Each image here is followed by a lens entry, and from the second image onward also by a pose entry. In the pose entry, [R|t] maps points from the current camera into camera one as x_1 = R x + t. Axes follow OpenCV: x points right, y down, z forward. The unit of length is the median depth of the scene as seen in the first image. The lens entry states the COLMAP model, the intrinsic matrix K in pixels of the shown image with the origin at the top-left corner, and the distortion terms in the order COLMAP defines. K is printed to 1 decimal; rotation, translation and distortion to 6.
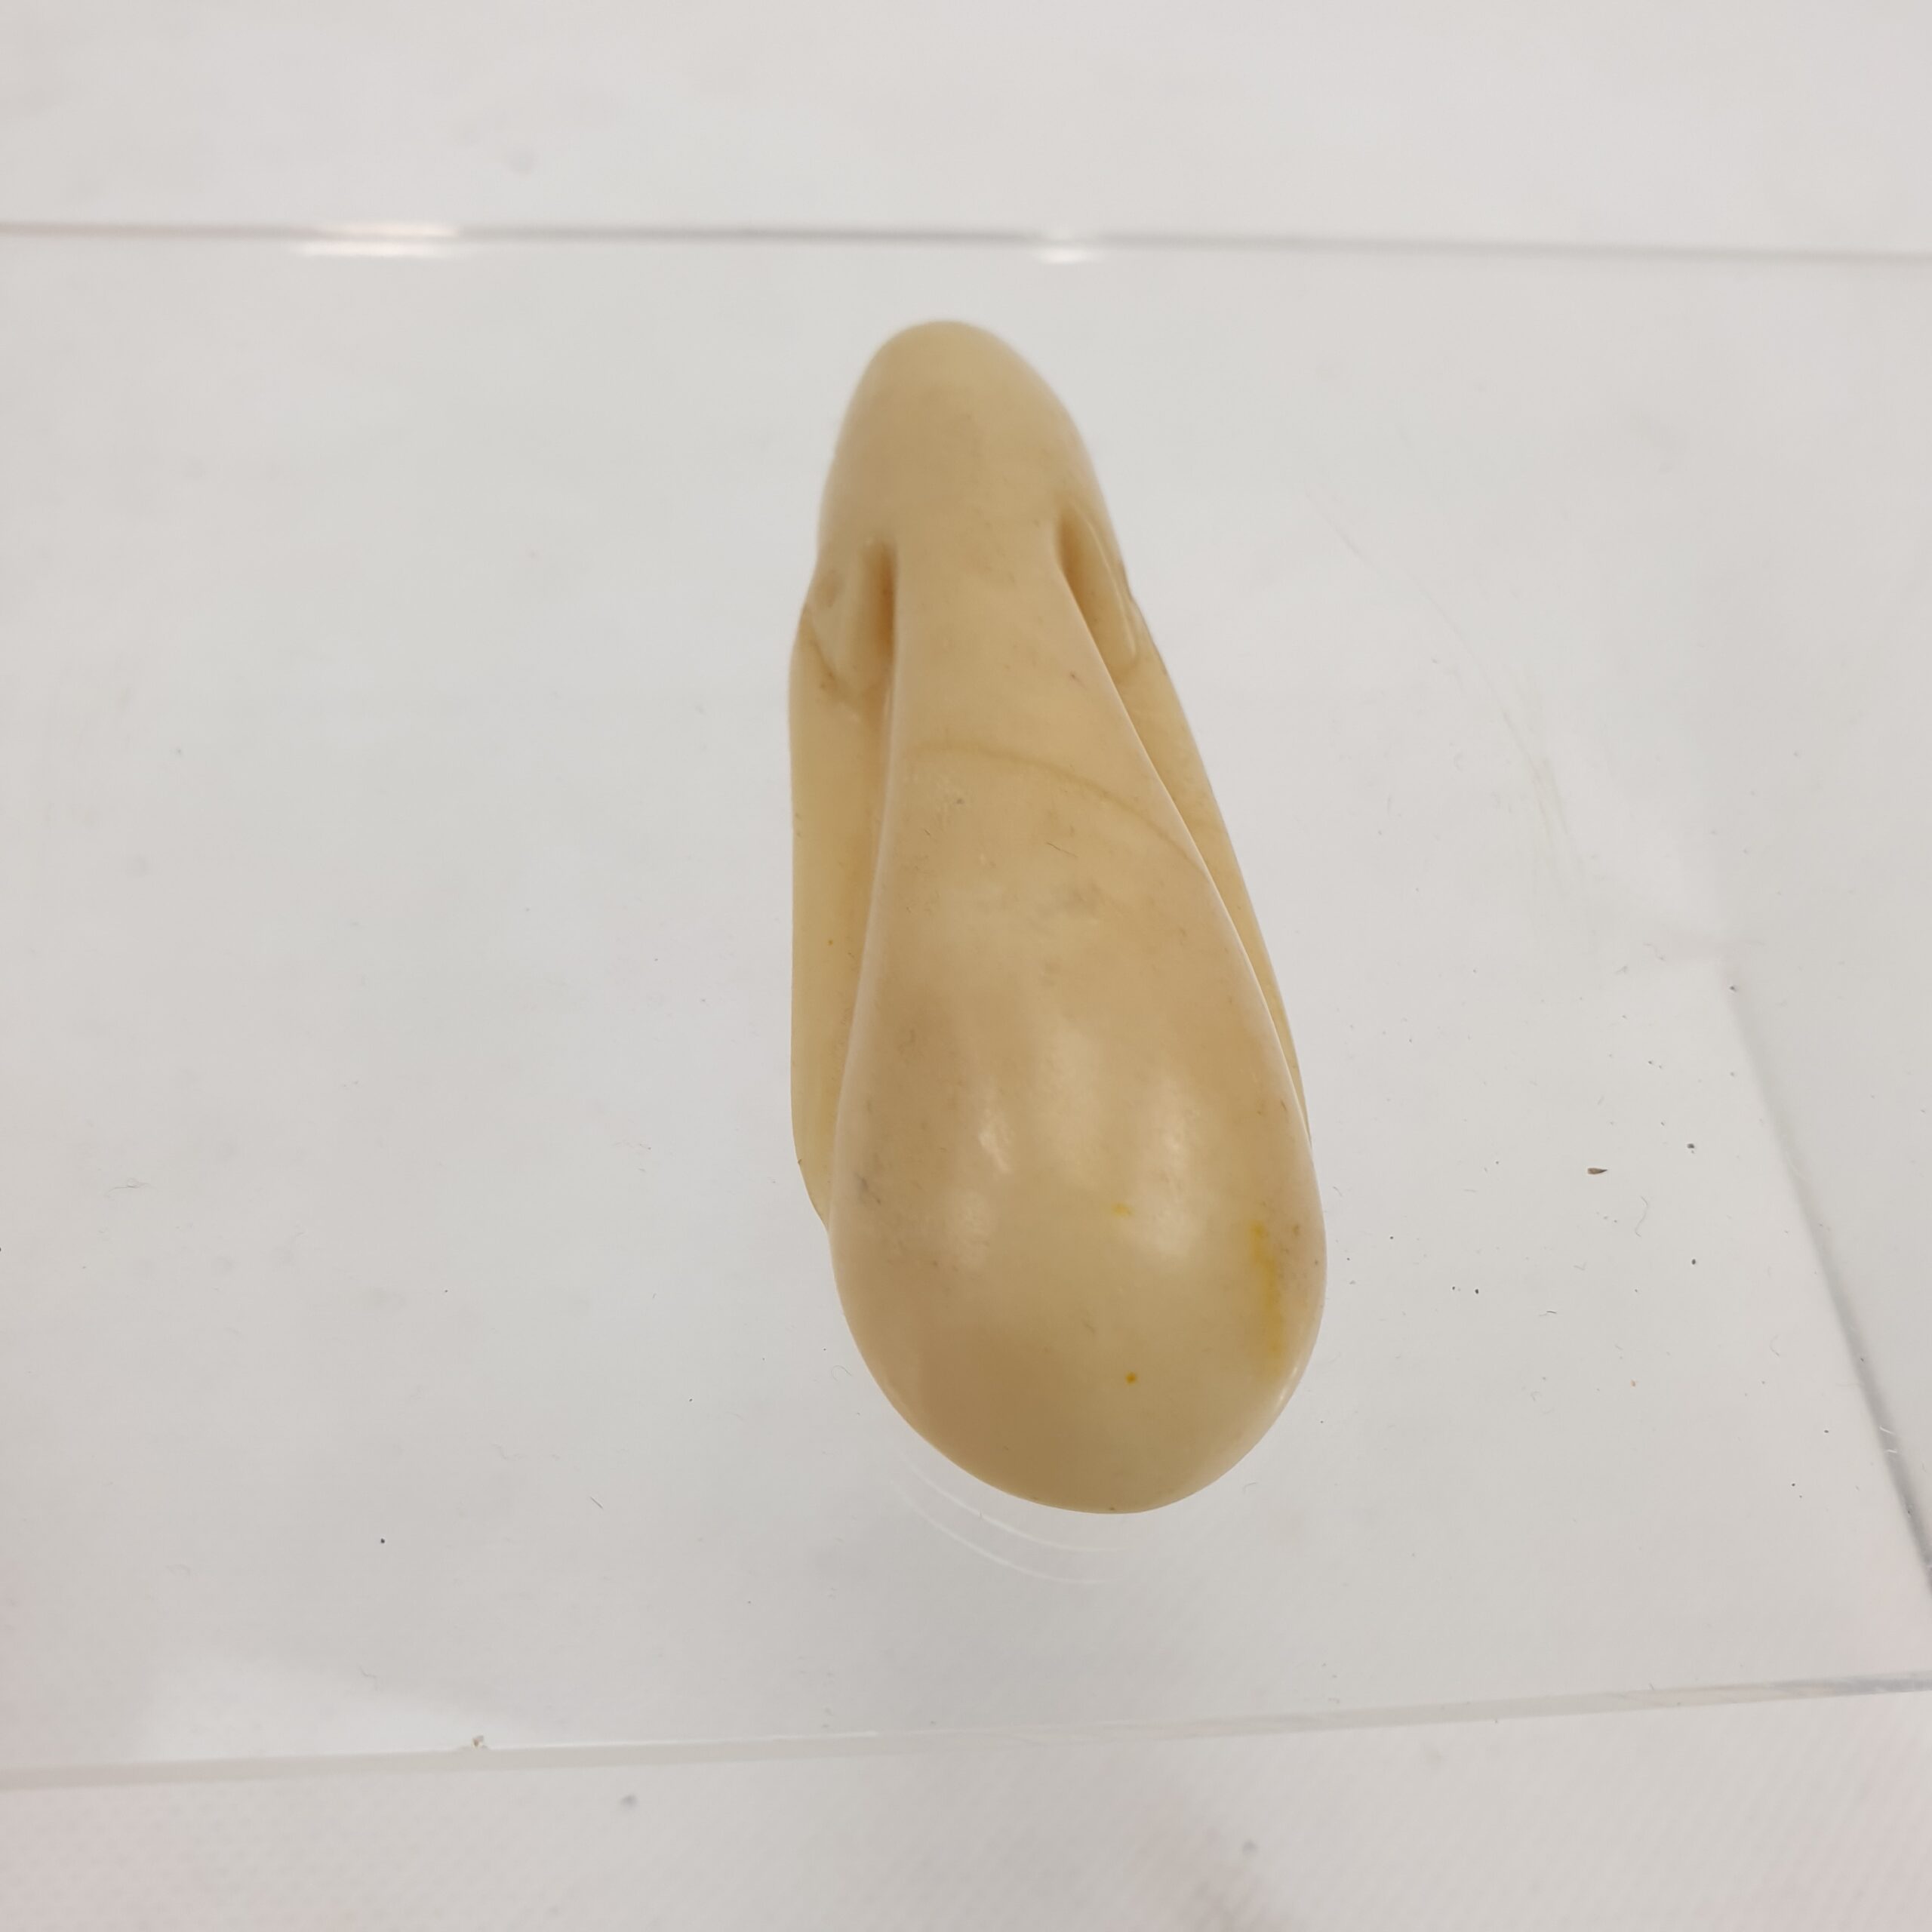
lens RADIAL K [[2210.7, 0, 970.6], [0, 2210.7, 972.7], [0, 0, 1]] dist [-0.045866, 0.000000]
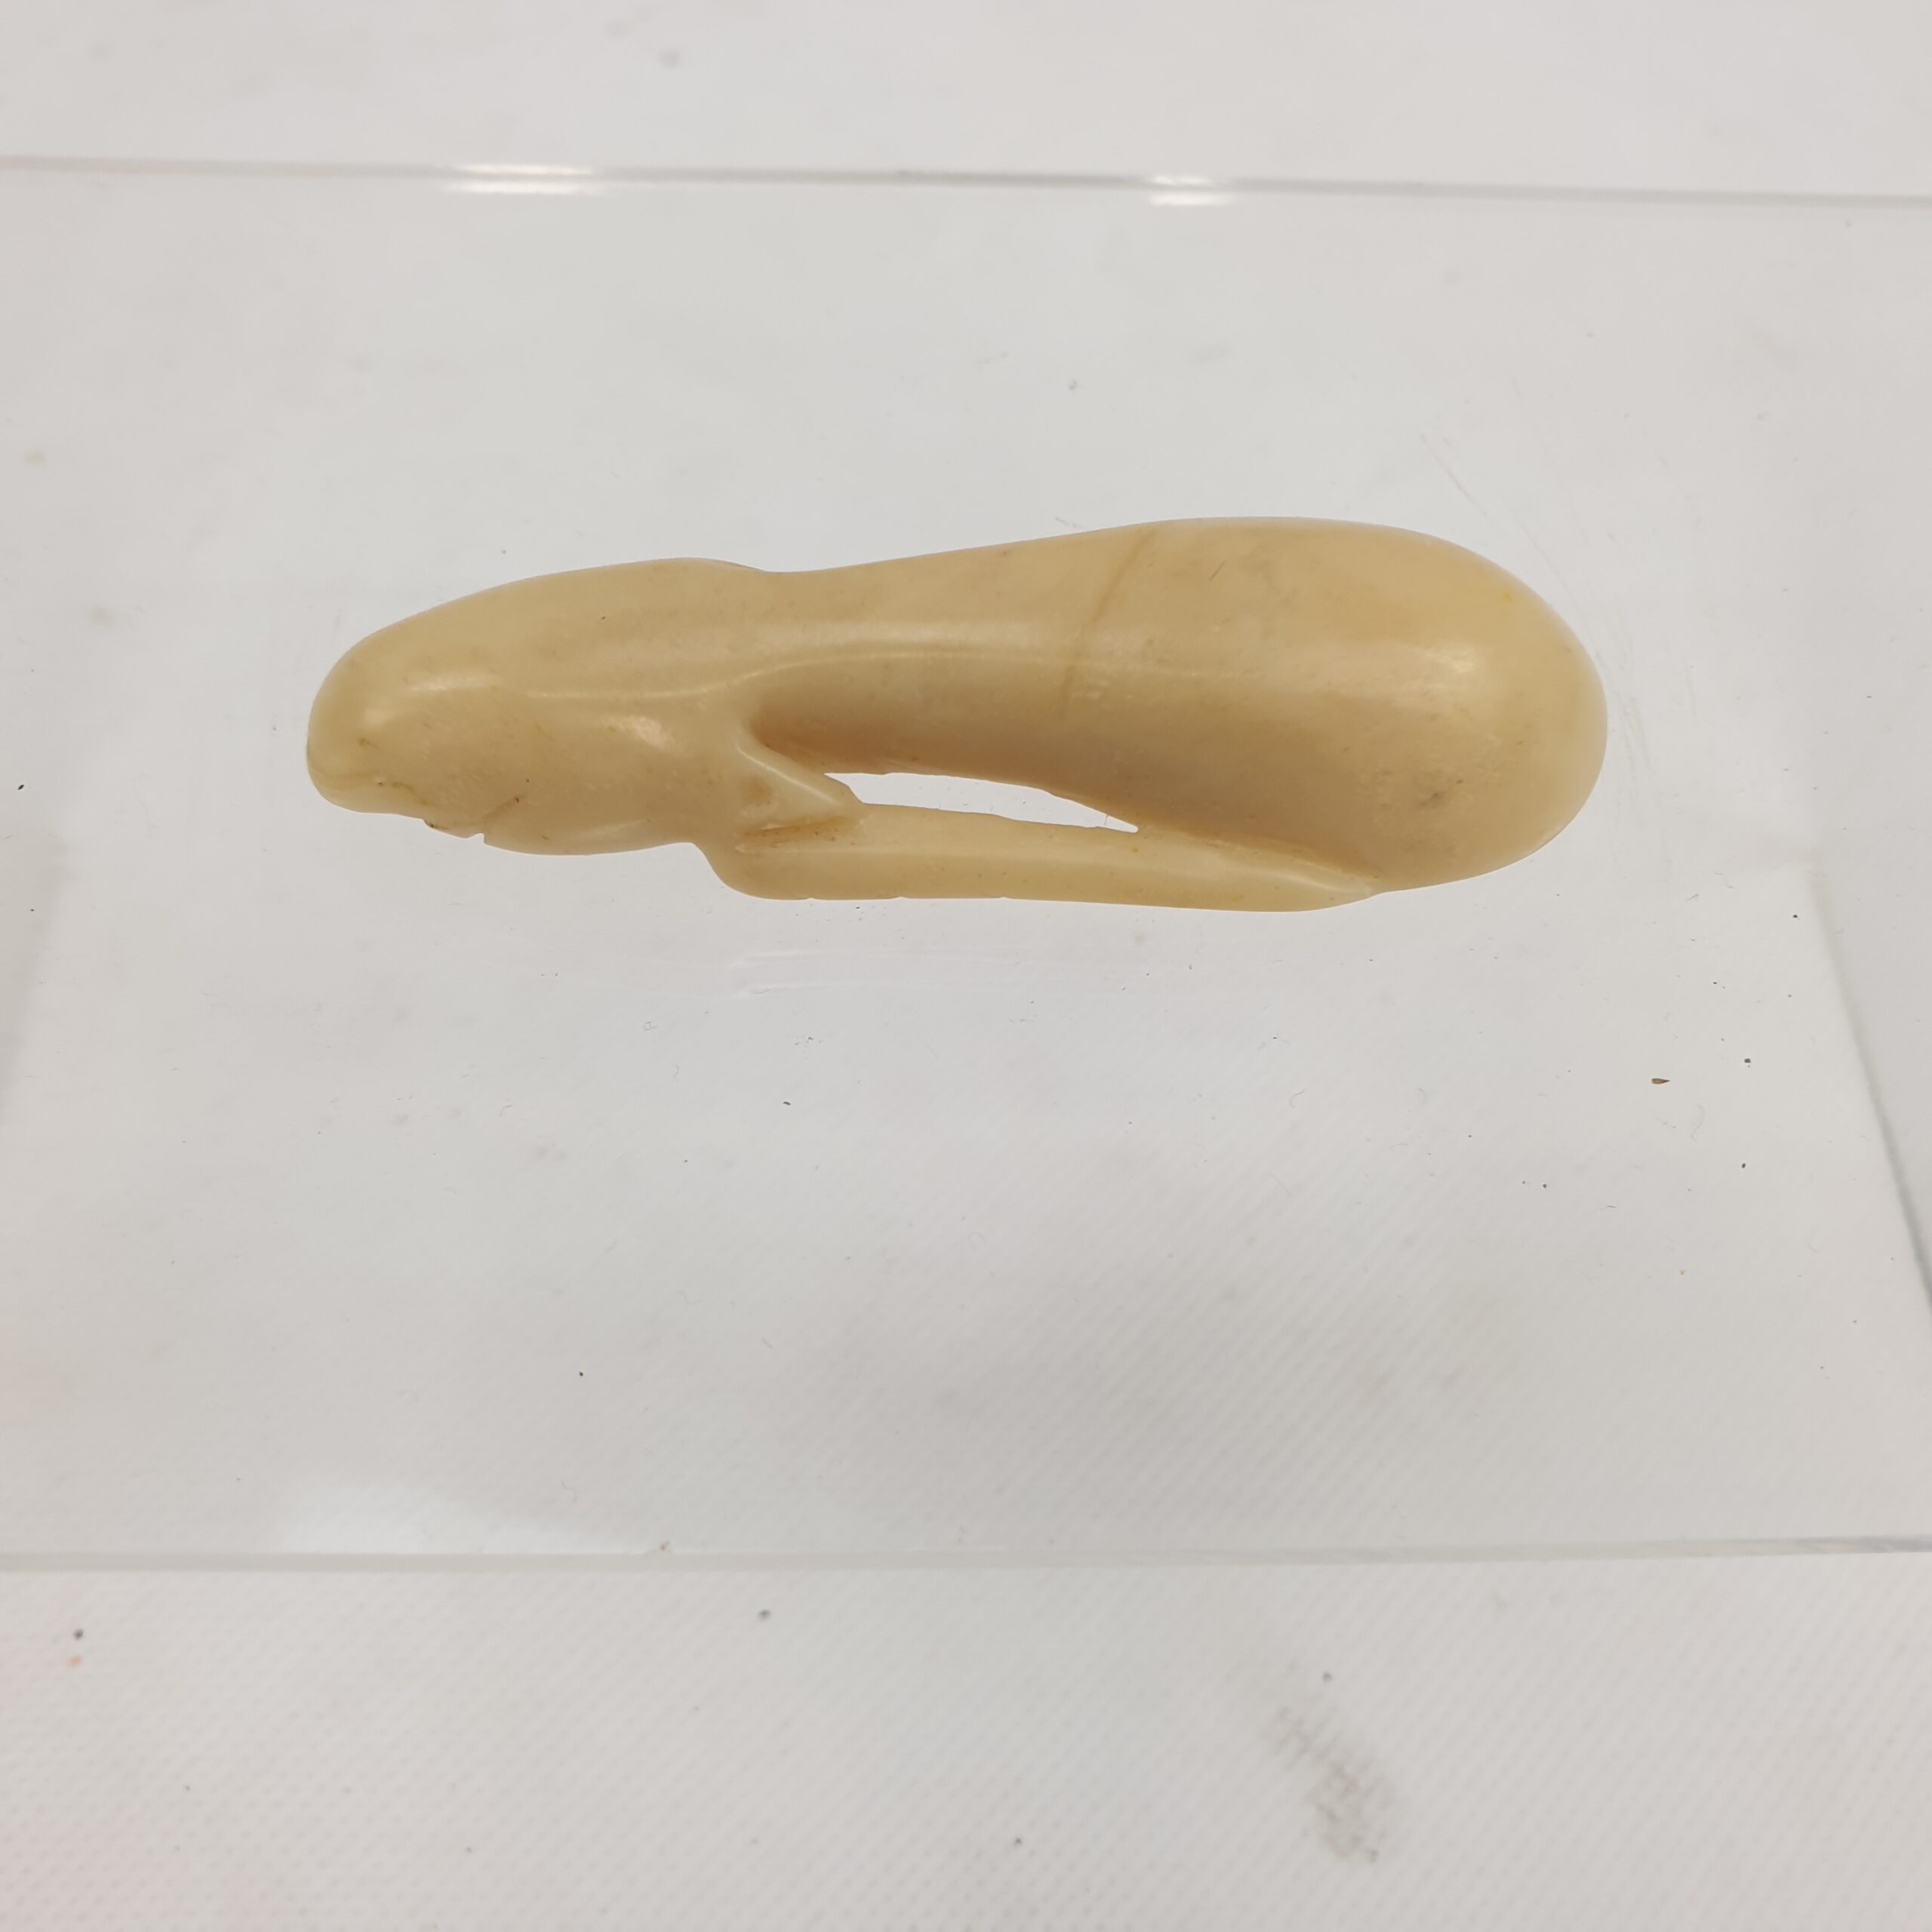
lens RADIAL K [[2210.7, 0, 979.3], [0, 2210.7, 972.5], [0, 0, 1]] dist [-0.045866, 0.000000]
pose [[0.998690, 0.025714, -0.044242, -0.009056], [-0.022759, 0.997557, 0.066045, -0.026527], [0.045832, -0.064952, 0.996835, -0.104910]]
